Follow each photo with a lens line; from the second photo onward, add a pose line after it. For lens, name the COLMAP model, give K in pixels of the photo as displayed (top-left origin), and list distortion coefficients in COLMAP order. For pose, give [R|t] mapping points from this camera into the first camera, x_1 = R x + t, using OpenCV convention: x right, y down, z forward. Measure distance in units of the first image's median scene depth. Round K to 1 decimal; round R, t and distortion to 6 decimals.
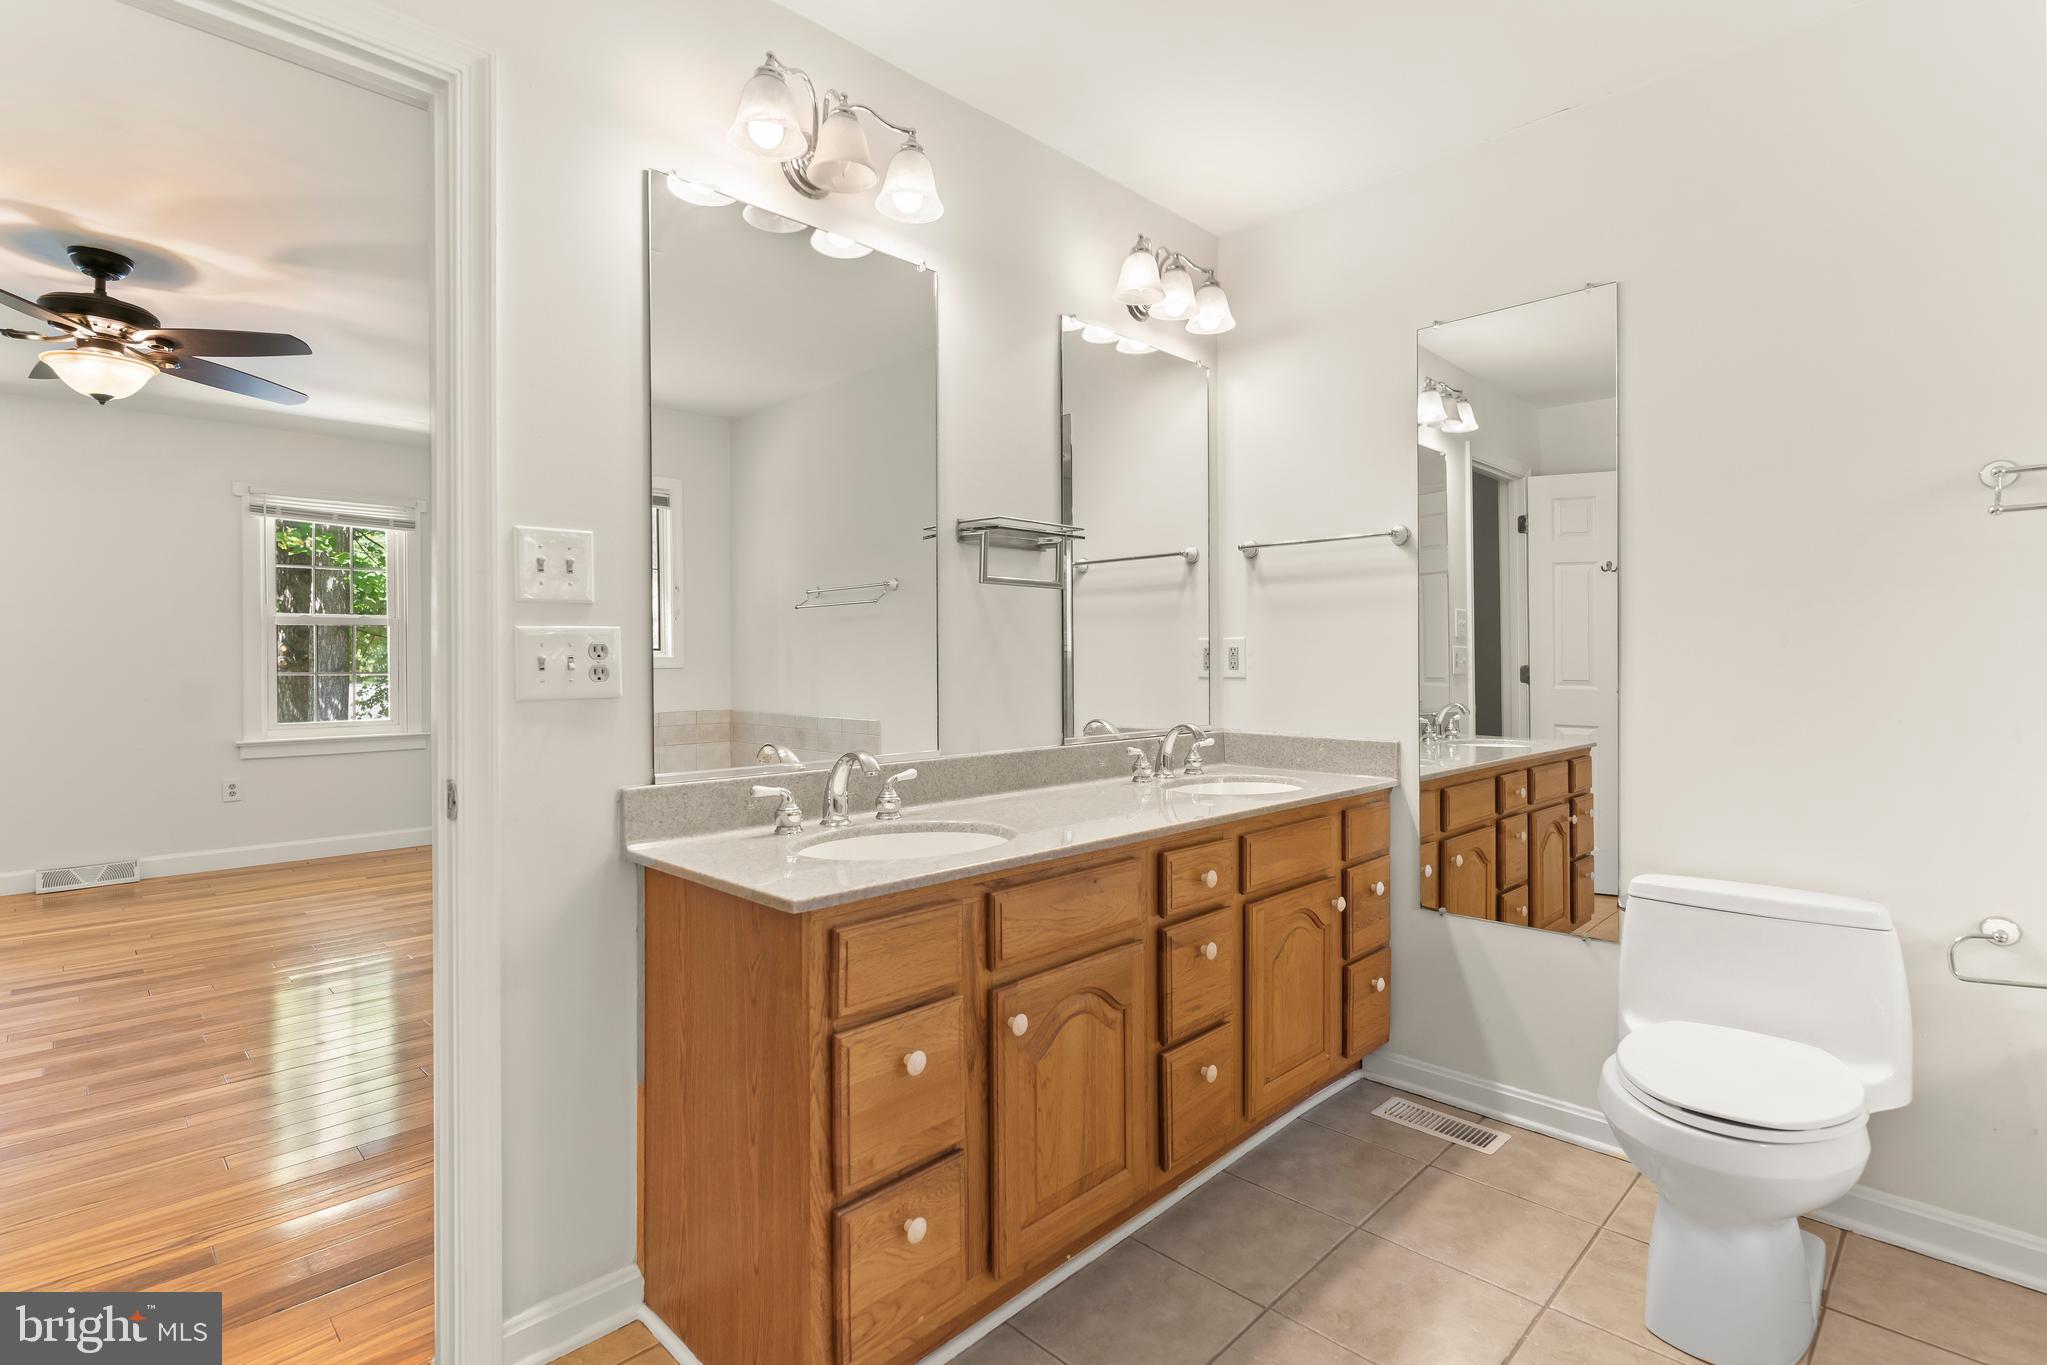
lens RADIAL K [[986.2, 0, 1015.3], [0, 986.2, 671.0], [0, 0, 1]] dist [0.000552, -0.000940]
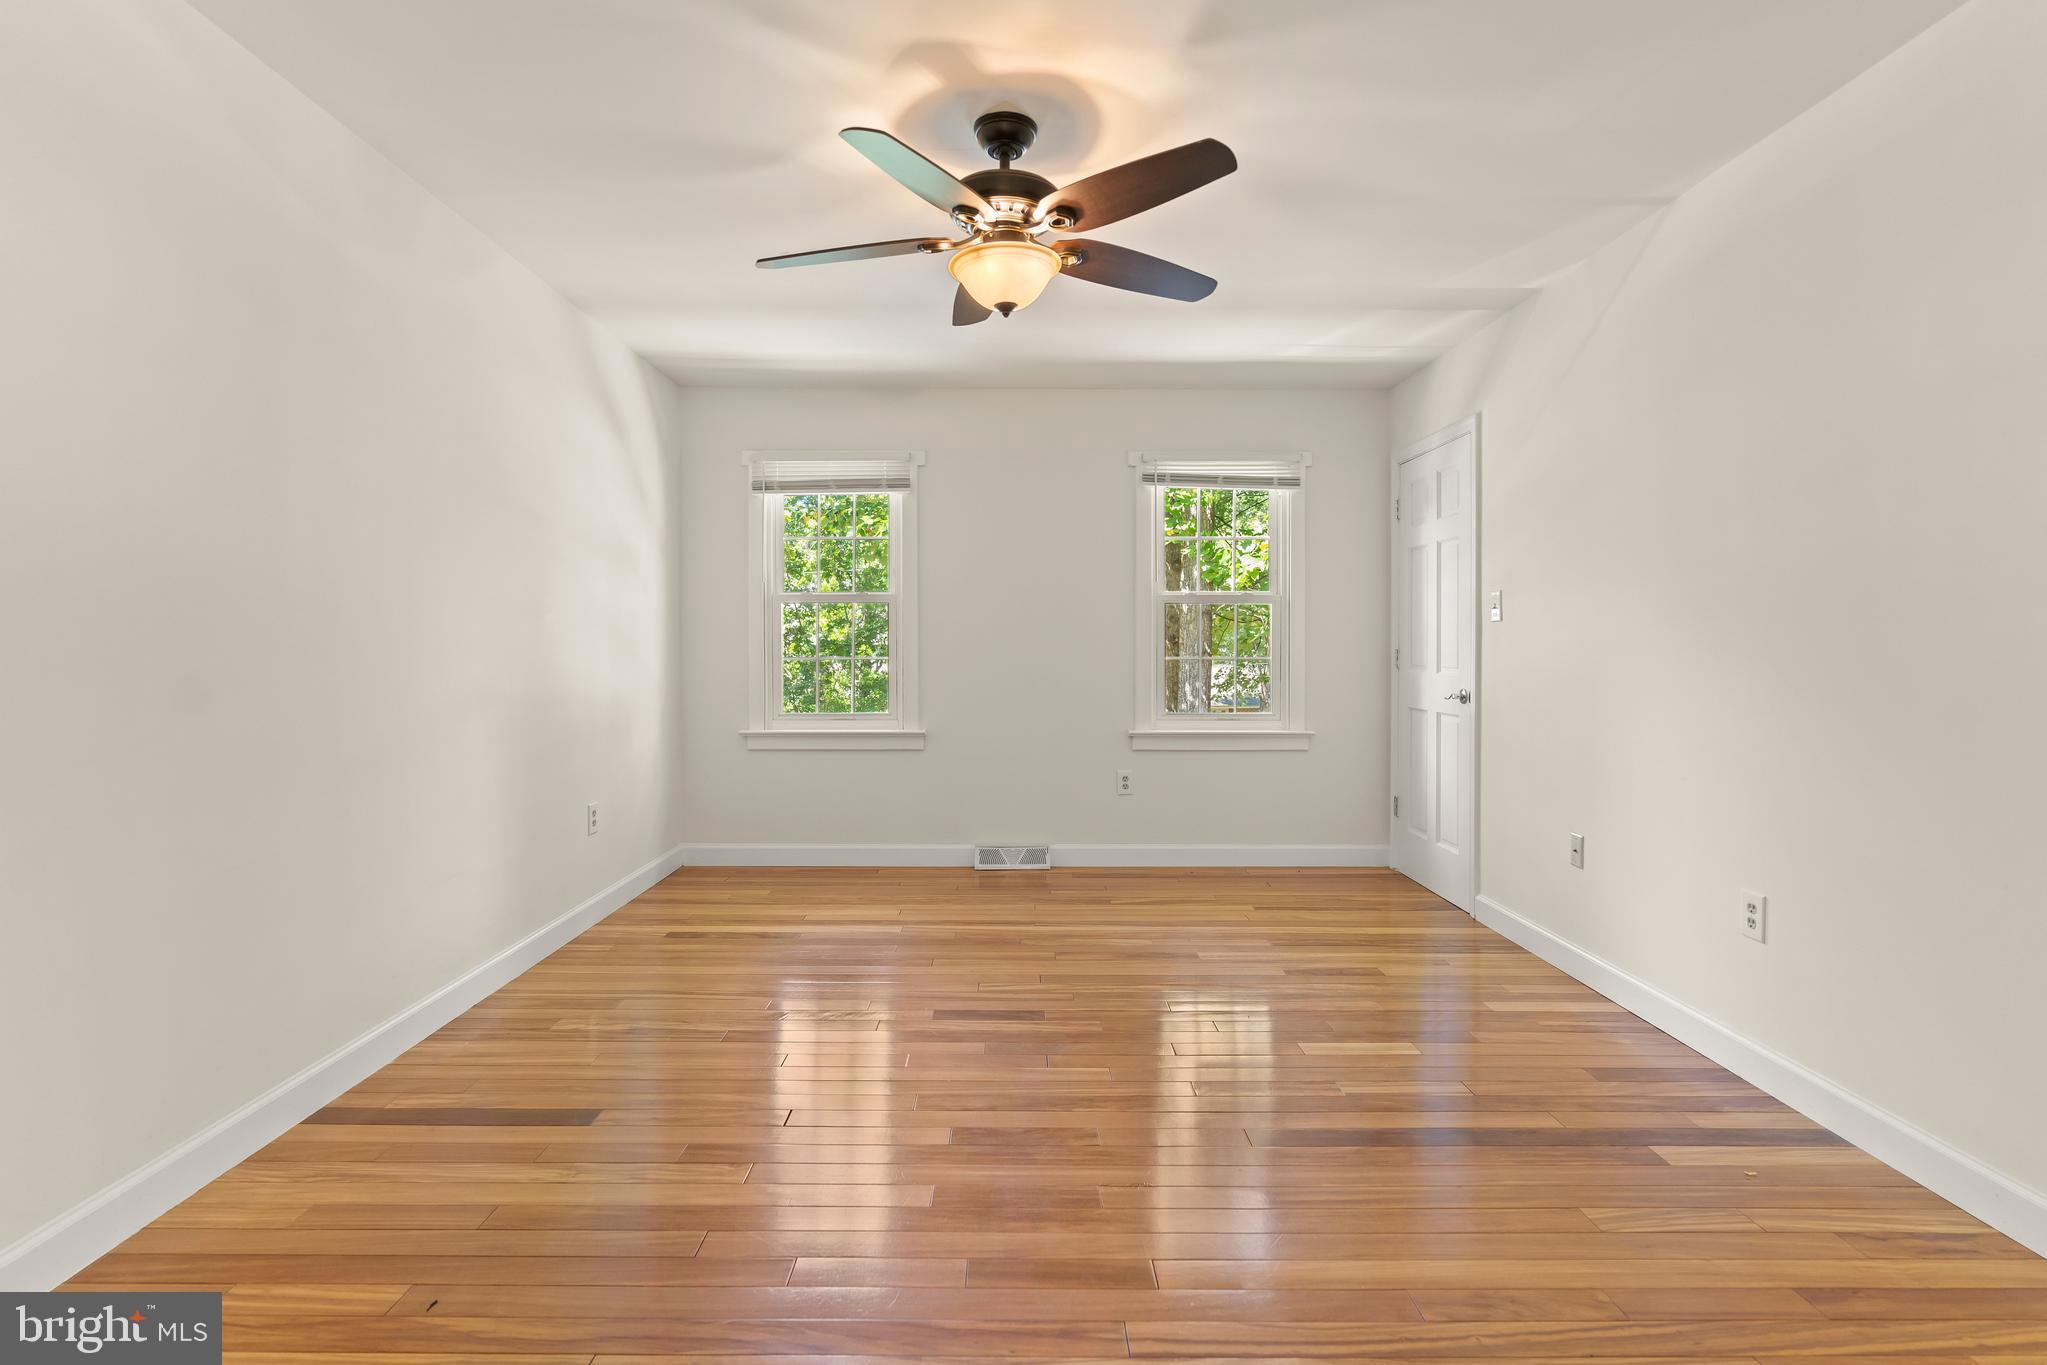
lens RADIAL K [[986.2, 0, 1002.6], [0, 986.2, 657.7], [0, 0, 1]] dist [0.000552, -0.000940]
pose [[0.705025, 0.009224, -0.709122, -0.229553], [-0.006883, 0.999957, 0.006164, -0.002406], [0.709149, 0.000535, 0.705059, 0.277095]]
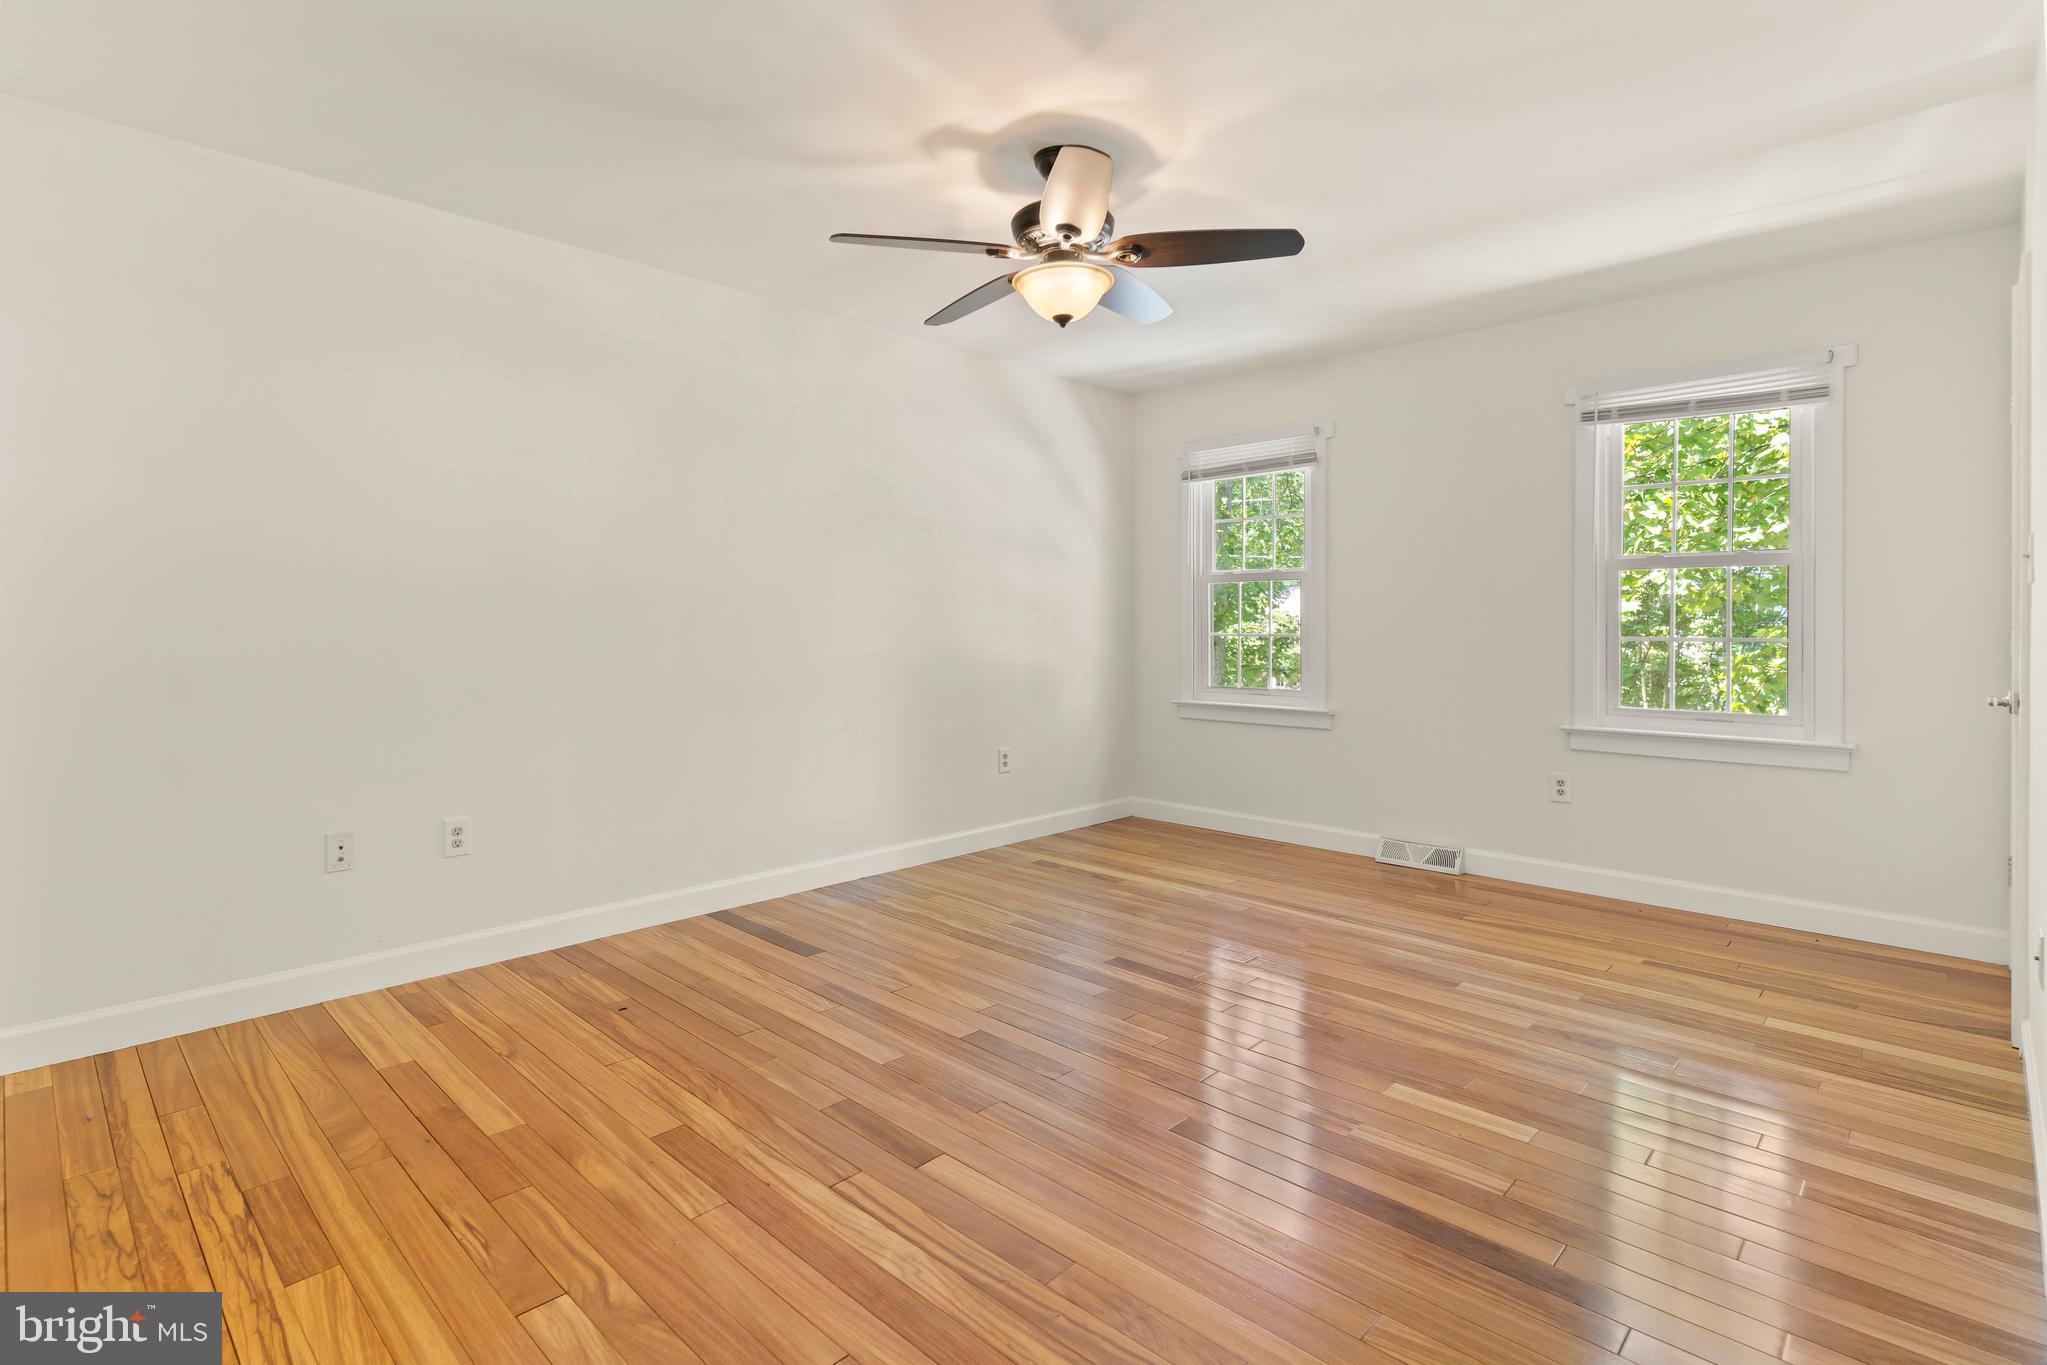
lens RADIAL K [[986.2, 0, 995.8], [0, 986.2, 630.0], [0, 0, 1]] dist [0.000552, -0.000940]
pose [[0.008825, 0.007959, -0.999929, -0.028043], [-0.008685, 0.999931, 0.007882, -0.005300], [0.999923, 0.008615, 0.008893, 0.587121]]
